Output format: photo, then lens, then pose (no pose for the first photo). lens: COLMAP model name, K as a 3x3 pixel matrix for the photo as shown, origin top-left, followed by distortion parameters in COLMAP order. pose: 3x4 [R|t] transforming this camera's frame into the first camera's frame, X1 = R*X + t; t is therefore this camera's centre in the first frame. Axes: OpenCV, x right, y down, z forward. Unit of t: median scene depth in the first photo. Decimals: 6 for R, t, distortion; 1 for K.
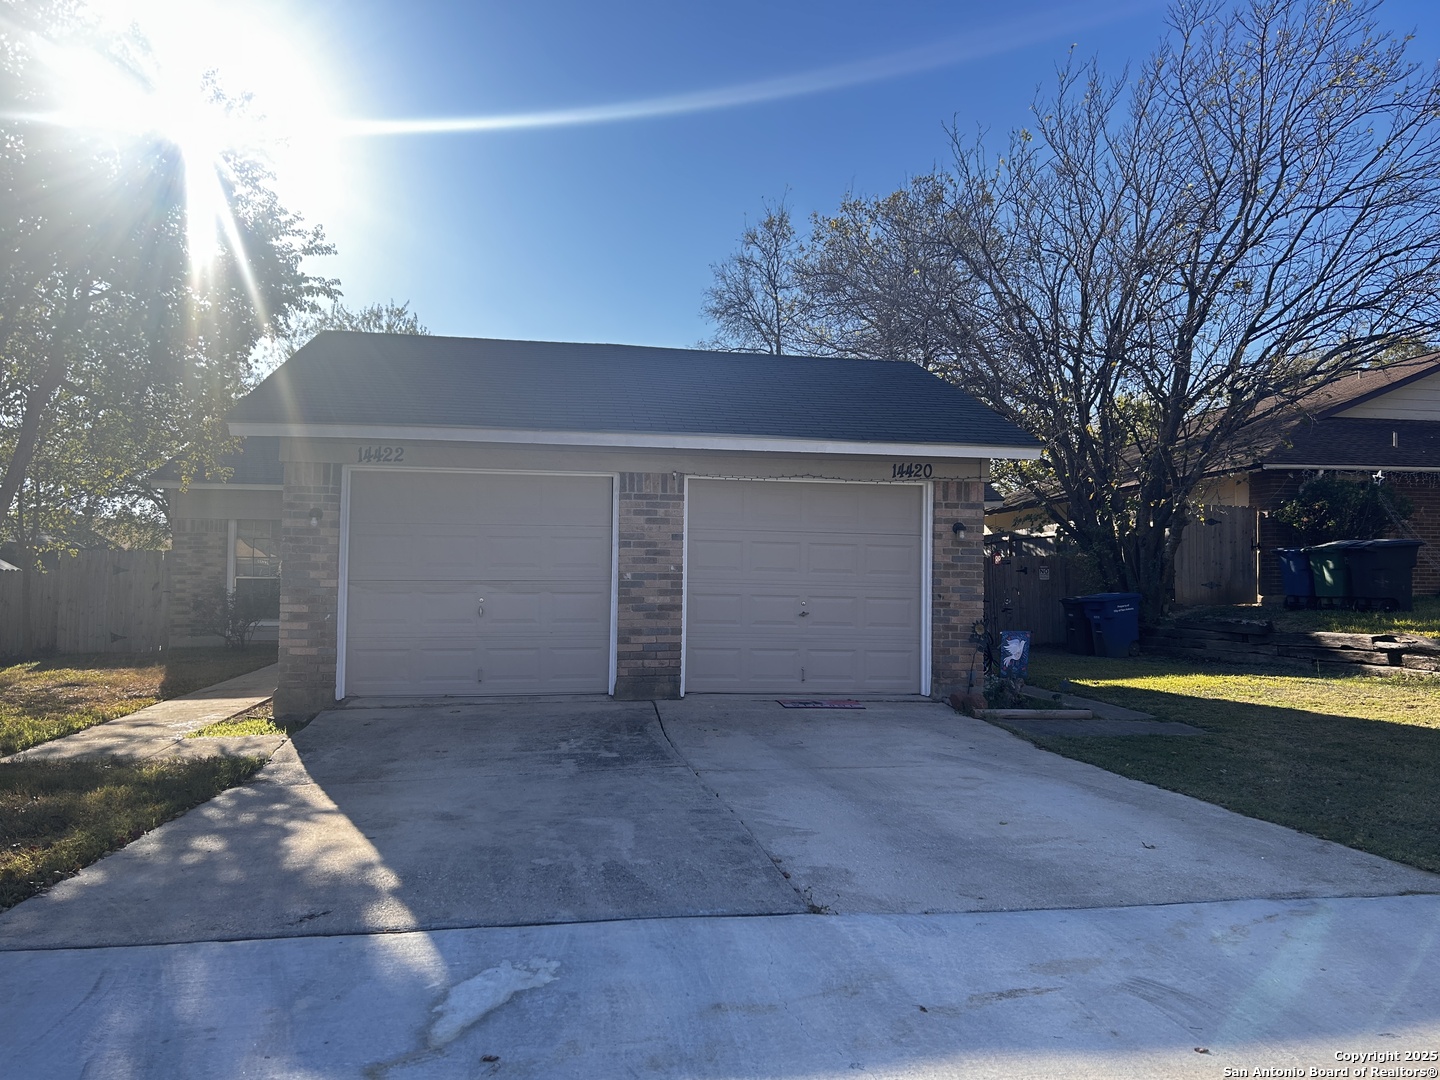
lens RADIAL K [[1096.2, 0, 719.4], [0, 1096.2, 534.6], [0, 0, 1]] dist [0.067731, -0.002720]
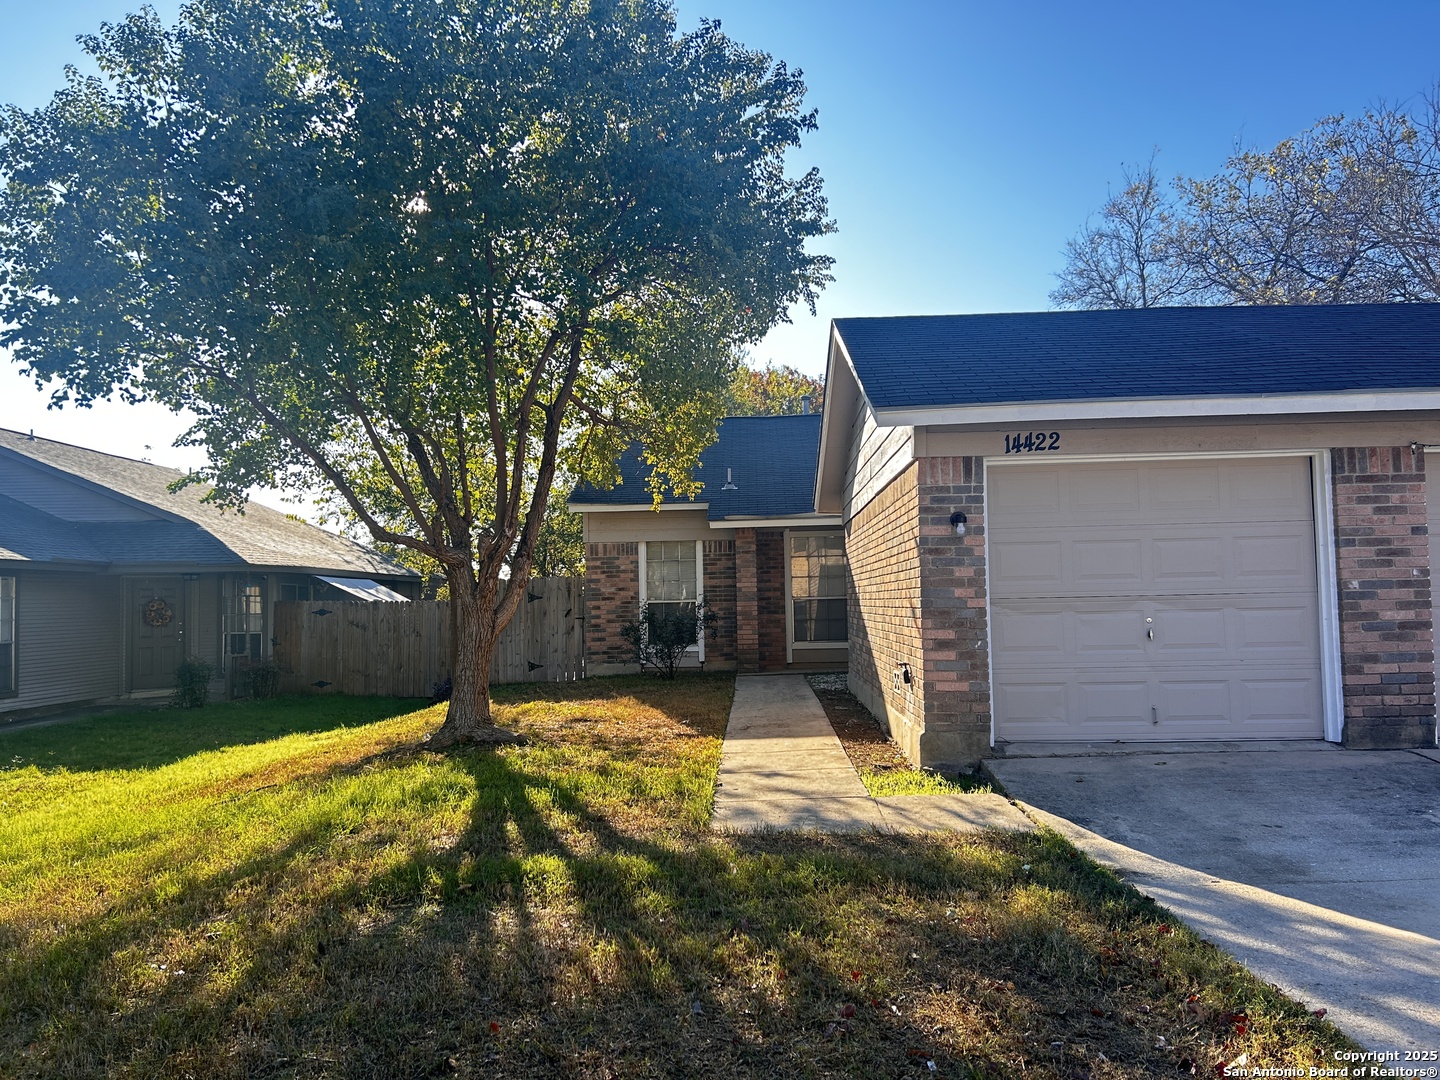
lens RADIAL K [[1096.2, 0, 721.7], [0, 1096.2, 543.4], [0, 0, 1]] dist [0.067731, -0.002720]
pose [[0.979796, -0.038565, -0.196248, -0.355744], [0.037048, 0.999248, -0.011398, 0.002120], [0.196540, 0.003897, 0.980488, 0.156557]]
